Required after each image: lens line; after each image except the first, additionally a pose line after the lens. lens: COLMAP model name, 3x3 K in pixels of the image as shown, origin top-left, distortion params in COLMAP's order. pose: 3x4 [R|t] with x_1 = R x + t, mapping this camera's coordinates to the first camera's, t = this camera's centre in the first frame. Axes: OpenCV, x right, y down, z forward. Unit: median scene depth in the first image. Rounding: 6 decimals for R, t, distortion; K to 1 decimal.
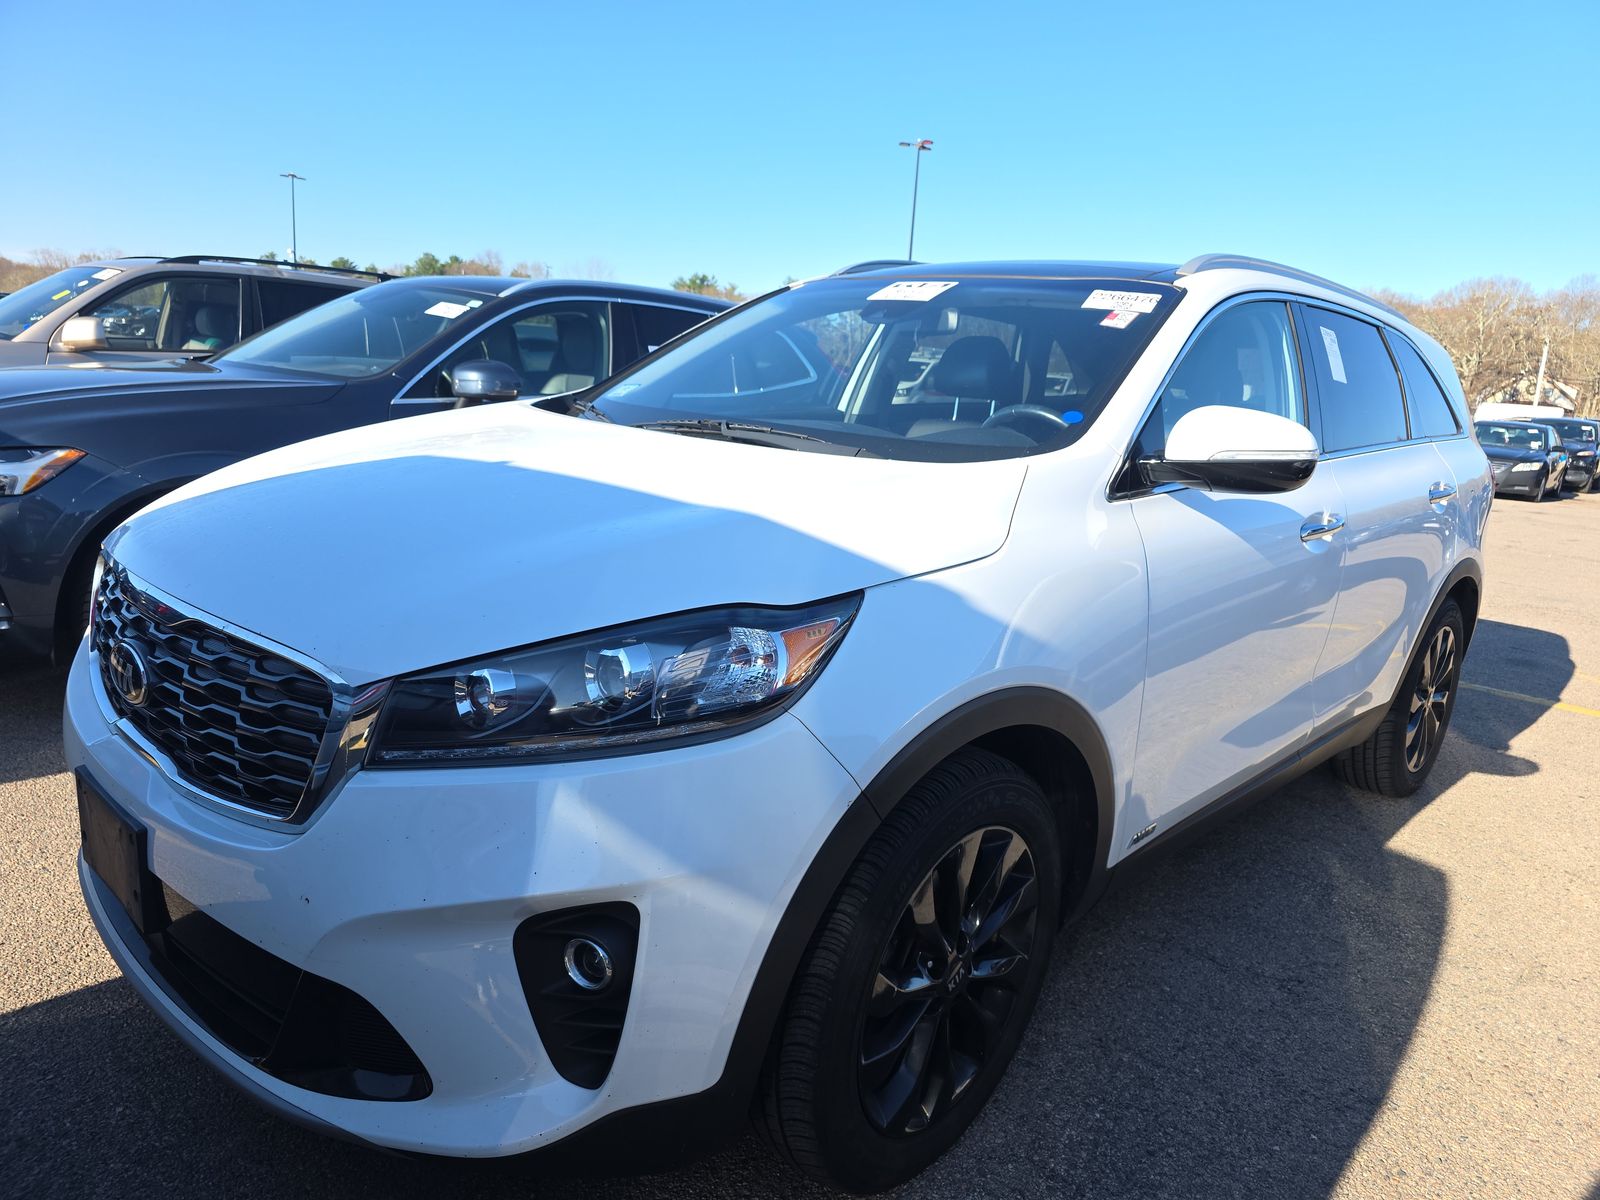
lens RADIAL K [[1046.4, 0, 827.4], [0, 1046.4, 608.6], [0, 0, 1]] dist [0.044972, -0.025951]
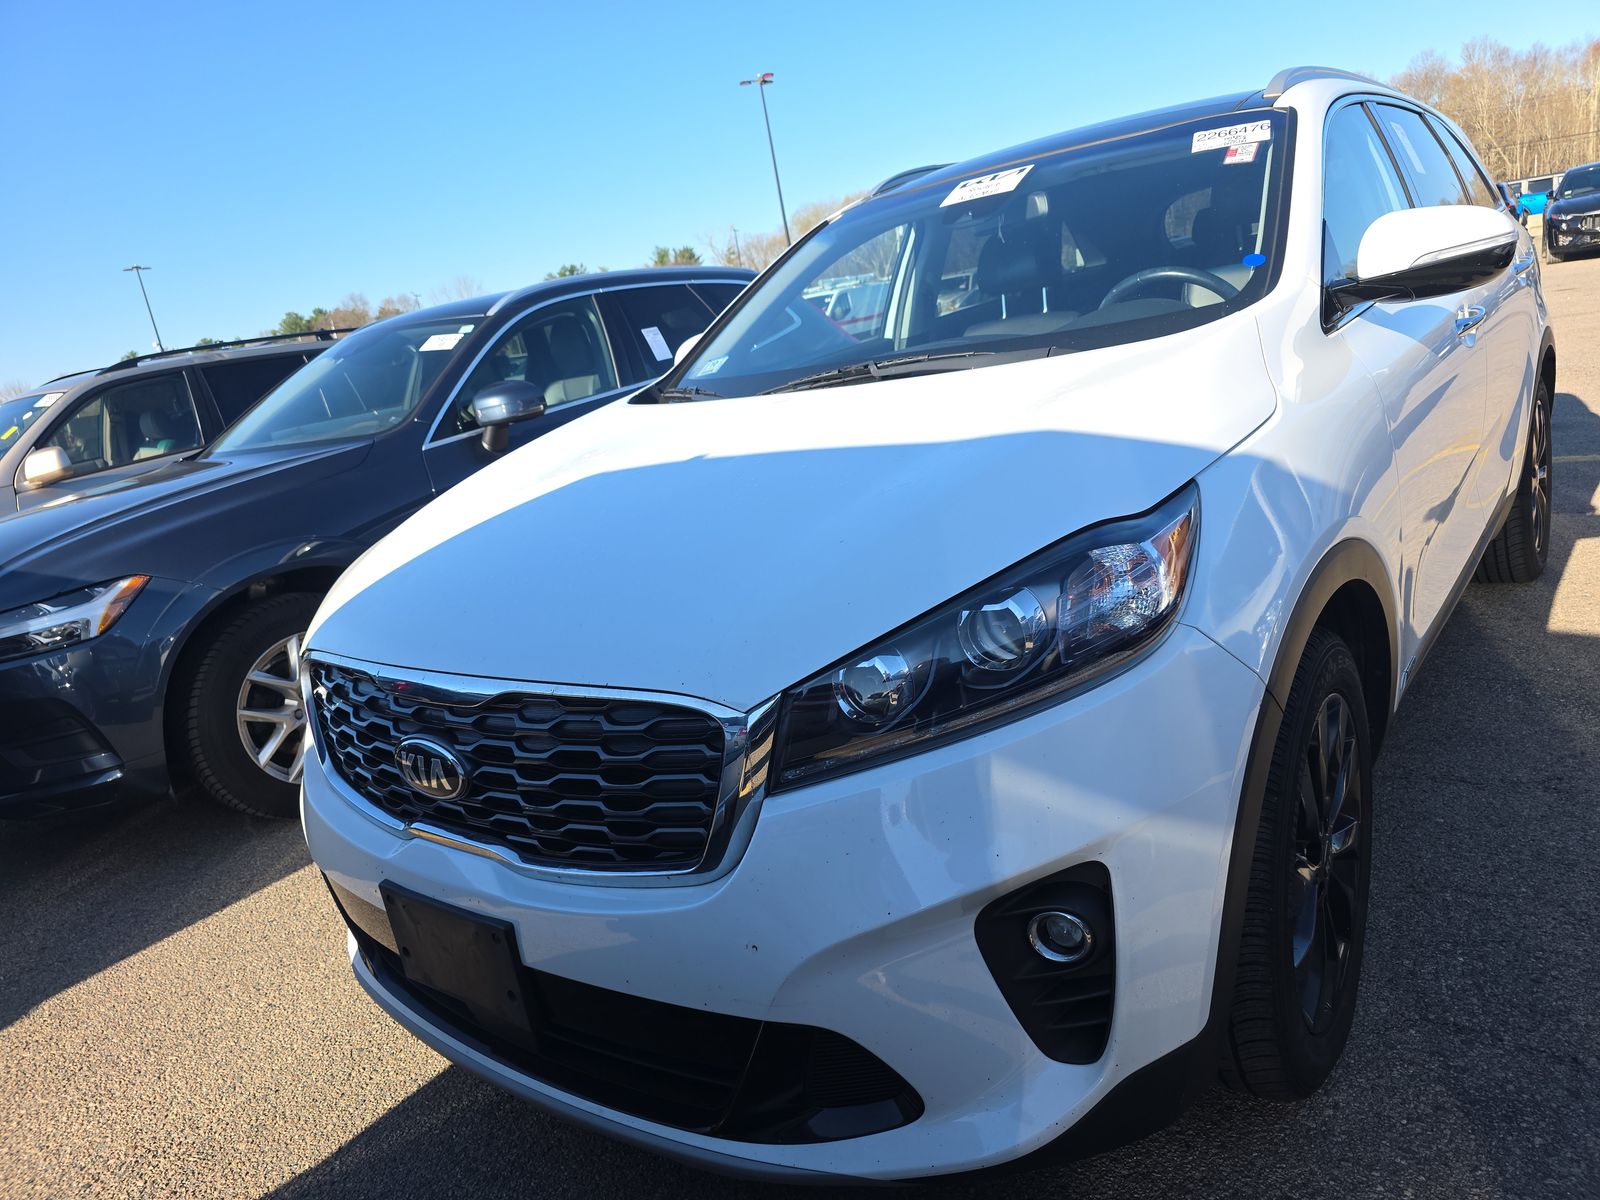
lens RADIAL K [[1046.4, 0, 805.0], [0, 1046.4, 595.9], [0, 0, 1]] dist [0.044972, -0.025951]
pose [[0.966862, -0.253589, 0.029512, -0.198547], [0.252456, 0.966888, 0.037338, -0.021863], [-0.038003, -0.028650, 0.998867, 0.045946]]
